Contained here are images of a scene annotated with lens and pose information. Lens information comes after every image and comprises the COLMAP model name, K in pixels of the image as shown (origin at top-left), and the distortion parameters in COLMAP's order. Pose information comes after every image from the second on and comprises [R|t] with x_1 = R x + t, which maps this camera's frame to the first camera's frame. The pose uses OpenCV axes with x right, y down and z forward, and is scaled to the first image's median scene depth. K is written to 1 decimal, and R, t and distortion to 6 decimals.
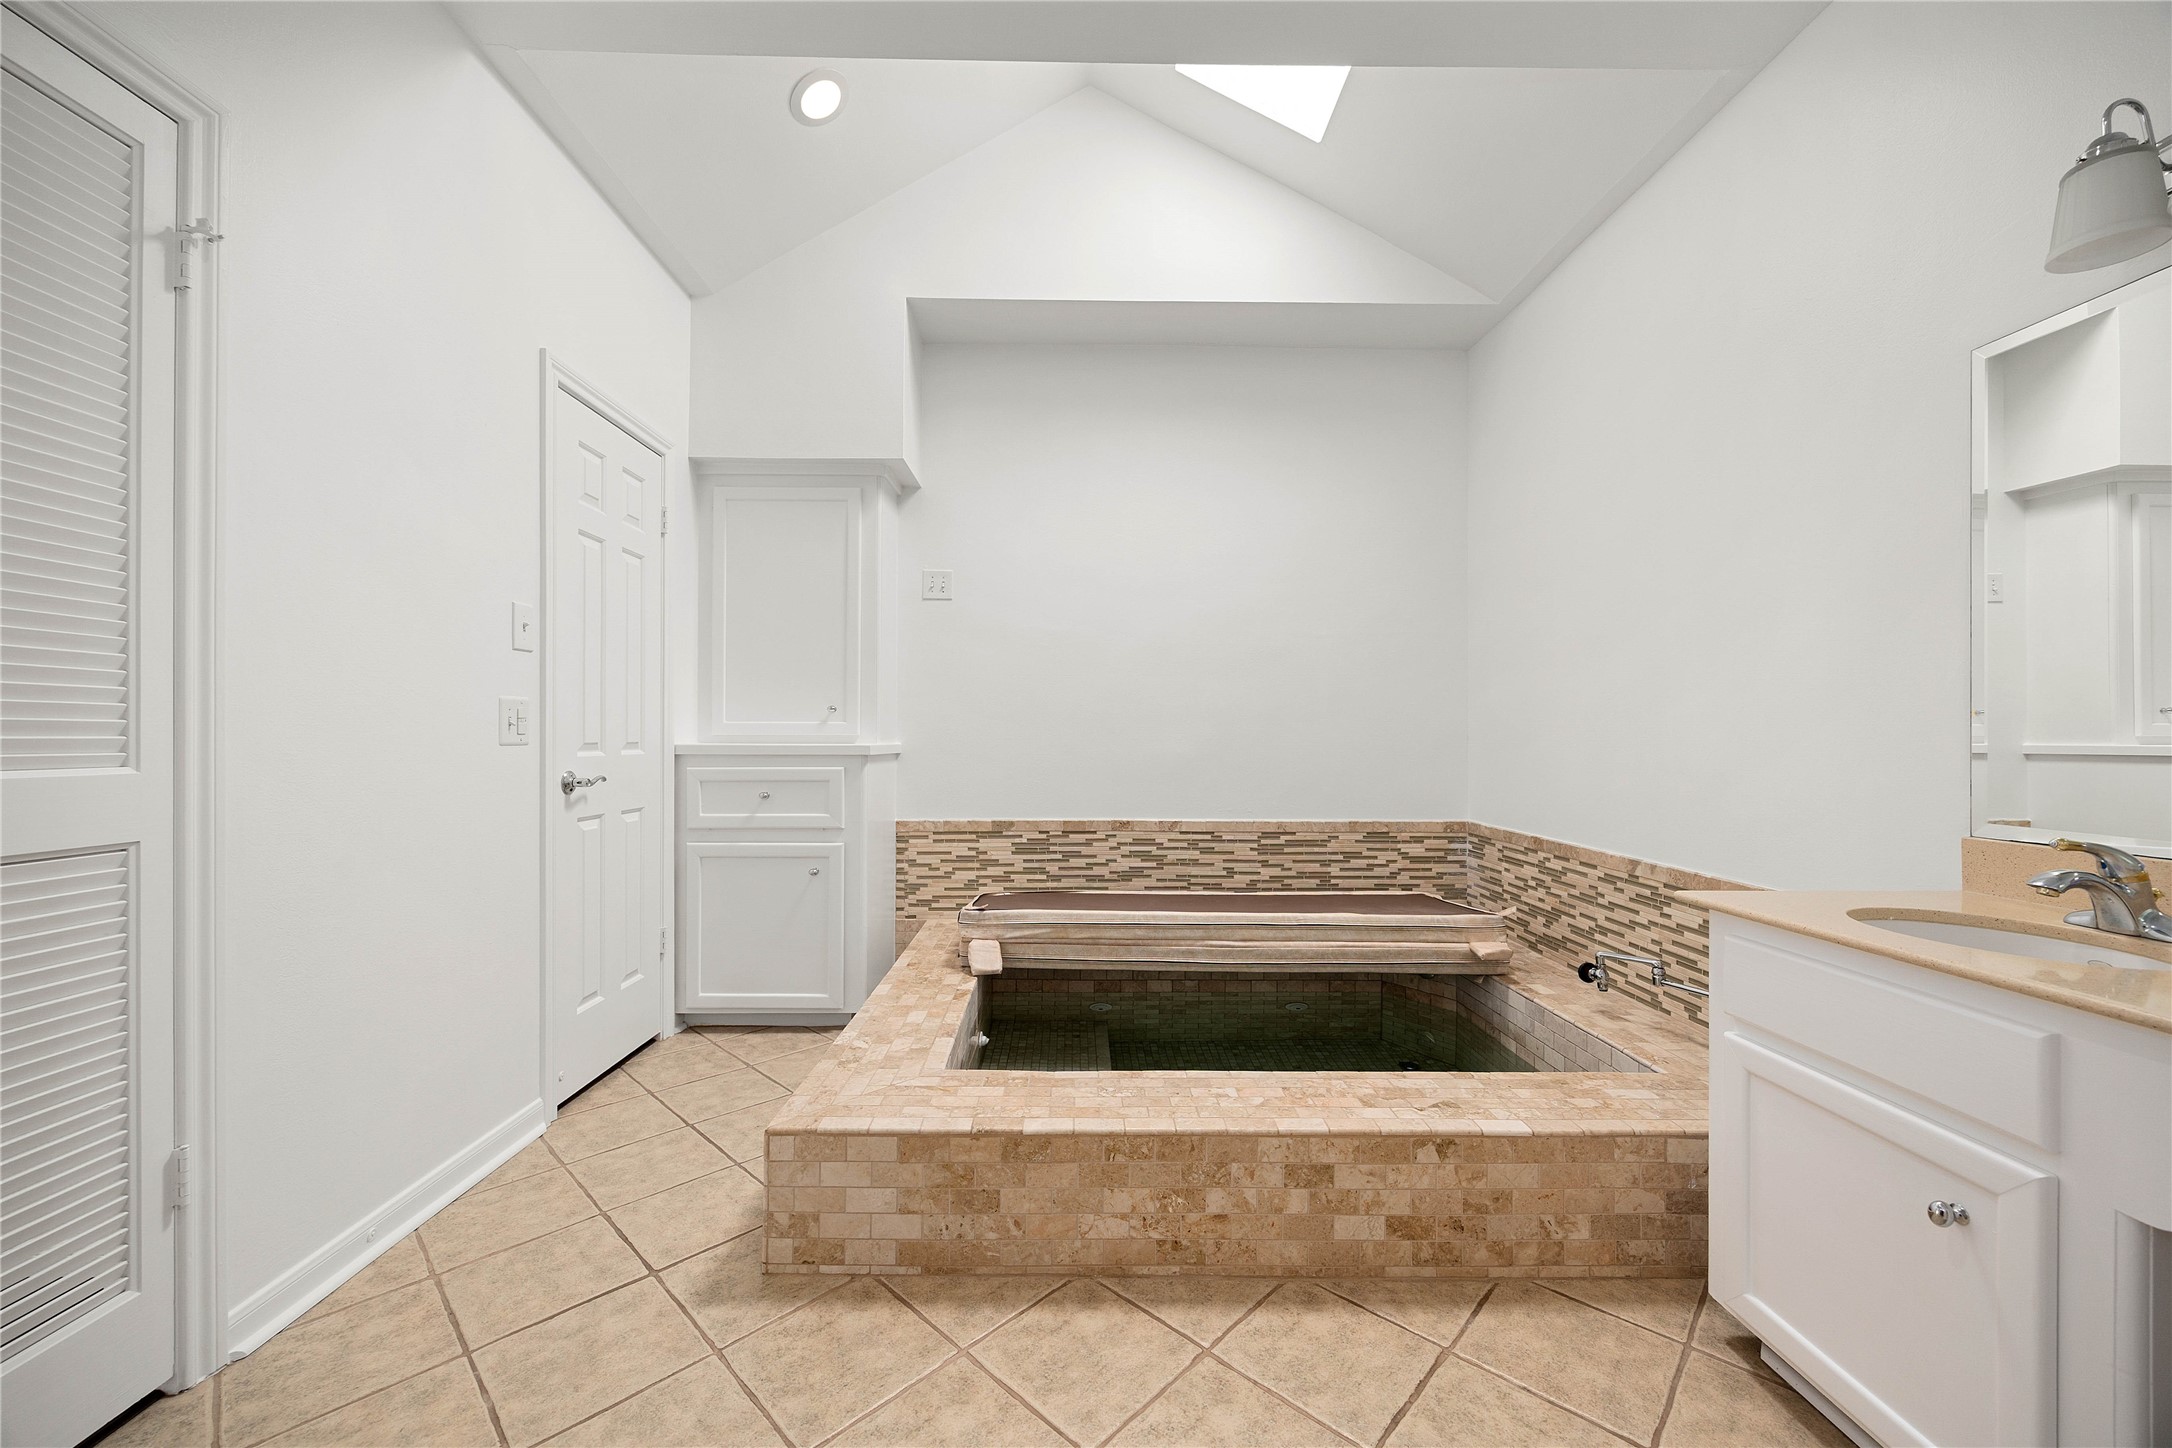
lens RADIAL K [[838.4, 0, 1092.2], [0, 838.4, 726.7], [0, 0, 1]] dist [0.000767, -0.000010]
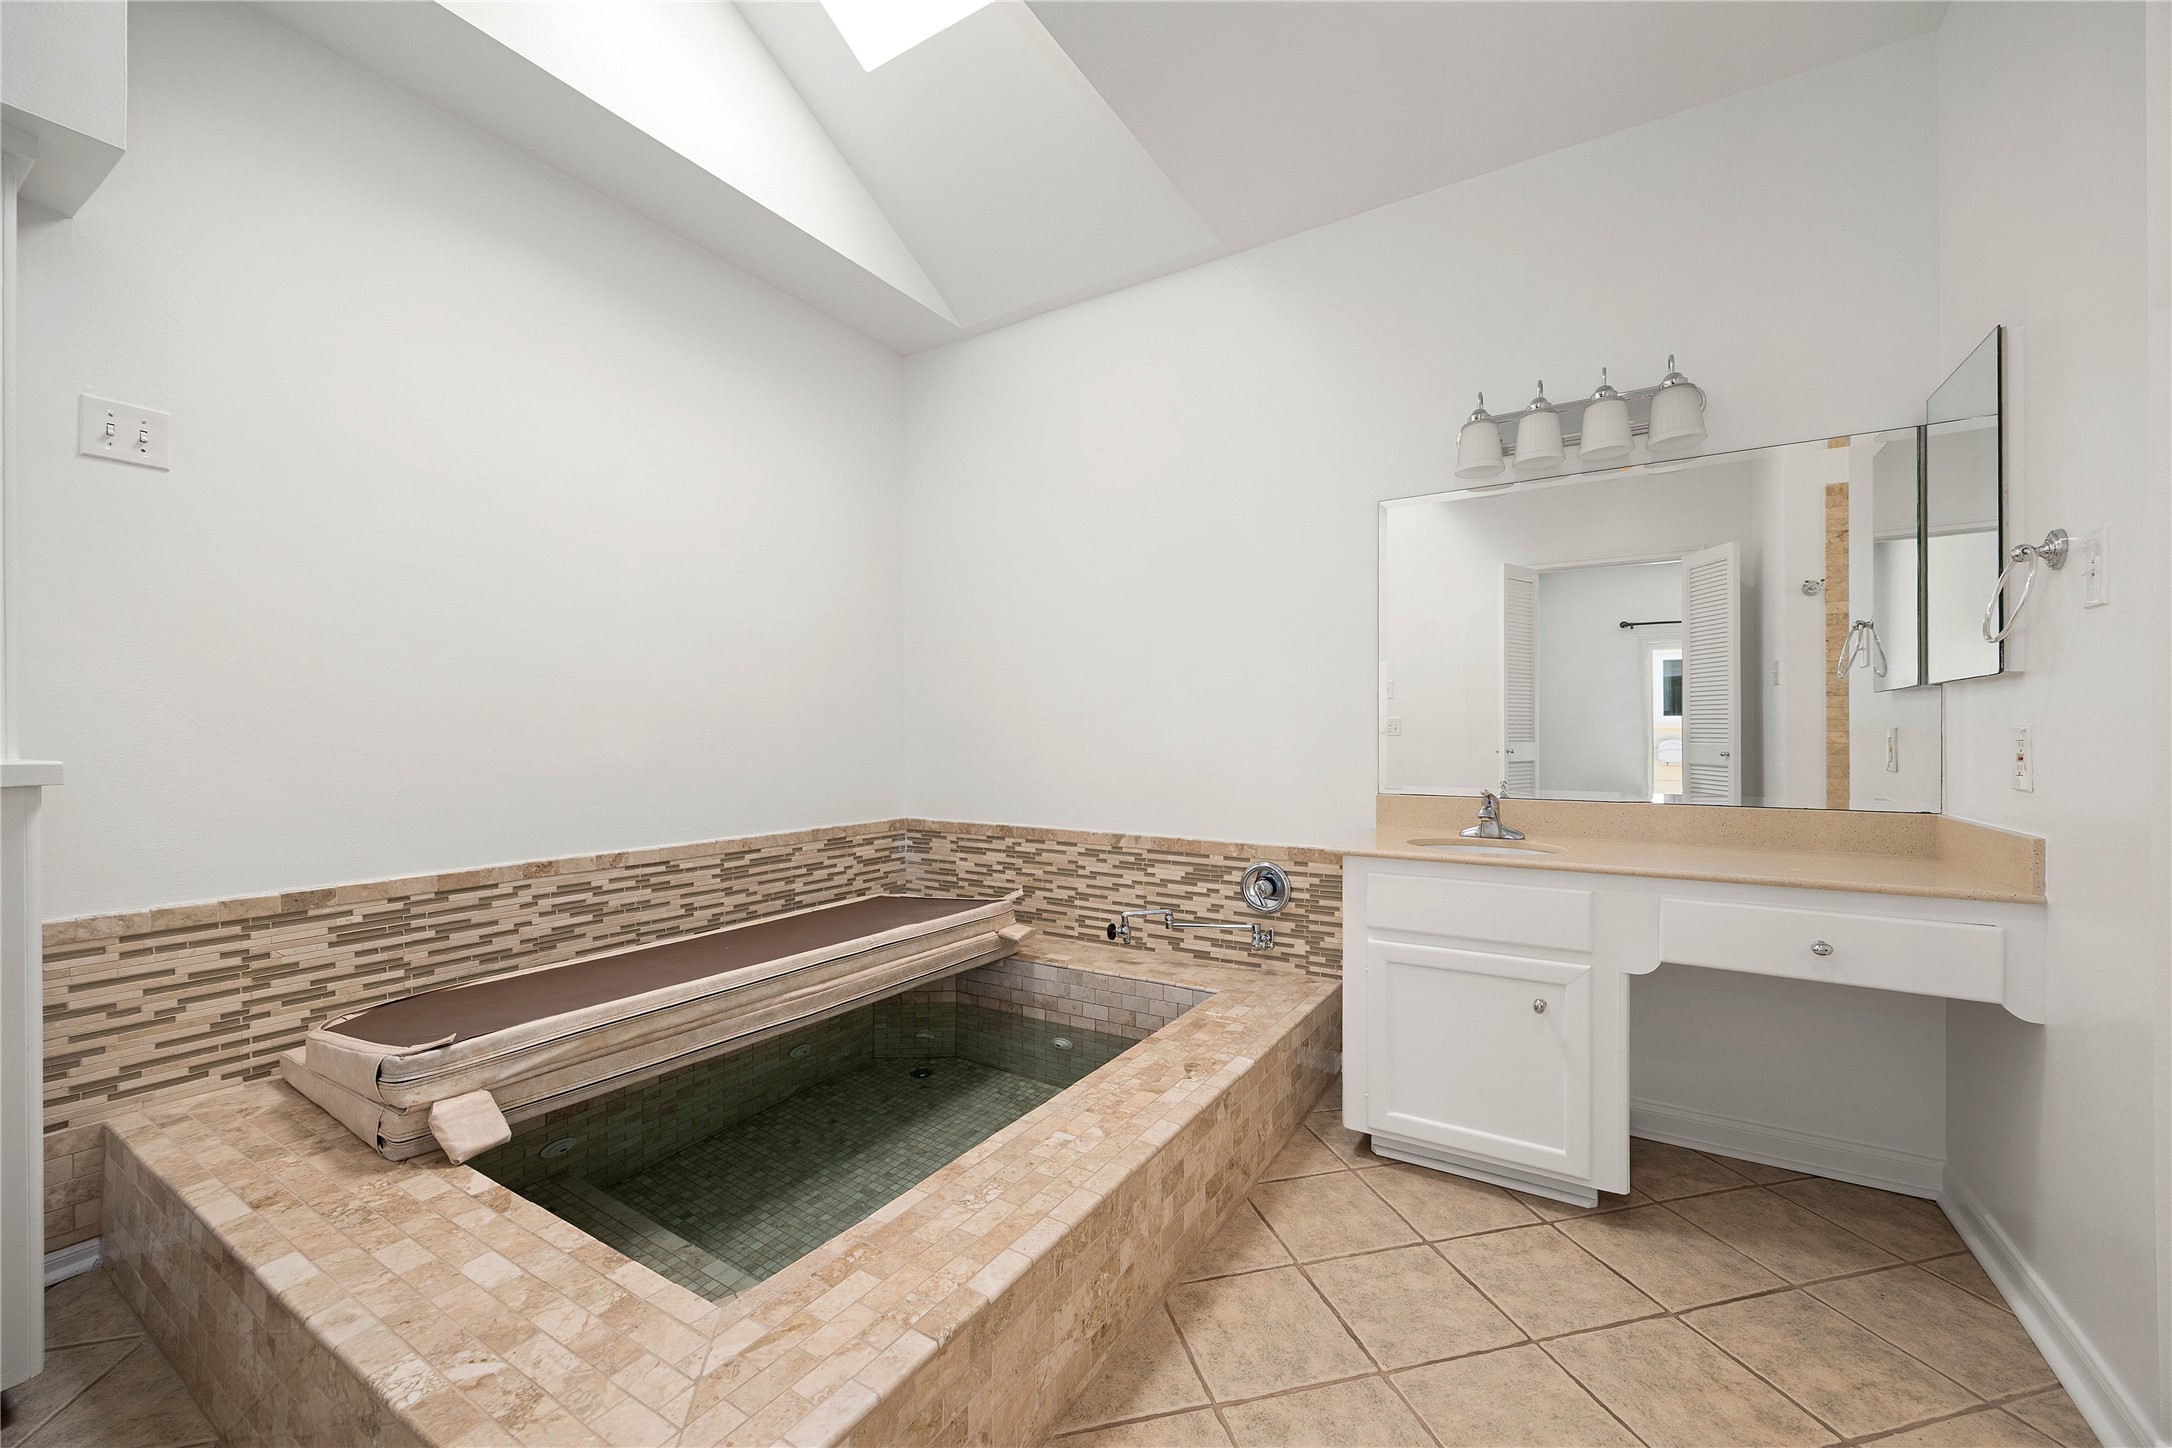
lens RADIAL K [[838.4, 0, 1092.2], [0, 838.4, 726.7], [0, 0, 1]] dist [0.000767, -0.000010]
pose [[0.537194, 0.003419, 0.843452, -0.339886], [-0.005340, 0.999986, -0.000652, 0.000574], [-0.843442, -0.004154, 0.537205, 0.296292]]
